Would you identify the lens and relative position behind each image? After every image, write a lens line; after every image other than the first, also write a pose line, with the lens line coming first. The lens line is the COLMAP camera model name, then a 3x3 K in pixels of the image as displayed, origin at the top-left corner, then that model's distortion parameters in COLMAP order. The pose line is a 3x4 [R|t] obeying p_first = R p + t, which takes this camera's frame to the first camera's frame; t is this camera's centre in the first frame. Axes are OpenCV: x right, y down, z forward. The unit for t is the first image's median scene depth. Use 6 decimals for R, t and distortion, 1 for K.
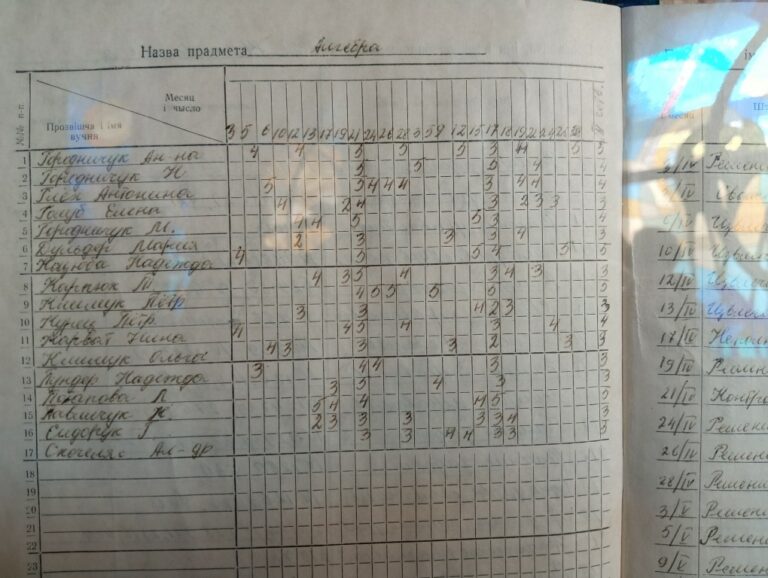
lens RADIAL K [[625.8, 0, 384.3], [0, 625.8, 288.1], [0, 0, 1]] dist [0.018613, -0.035285]
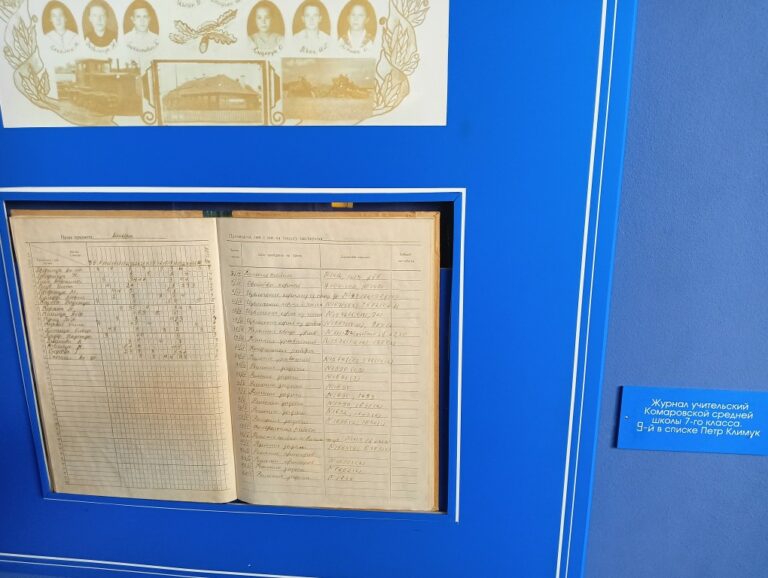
lens RADIAL K [[625.8, 0, 385.8], [0, 625.8, 290.5], [0, 0, 1]] dist [0.018613, -0.035285]
pose [[0.988232, 0.032785, -0.149410, 1.688844], [0.003283, 0.971990, 0.234998, -0.844857], [0.152929, -0.232723, 0.960444, -1.822043]]
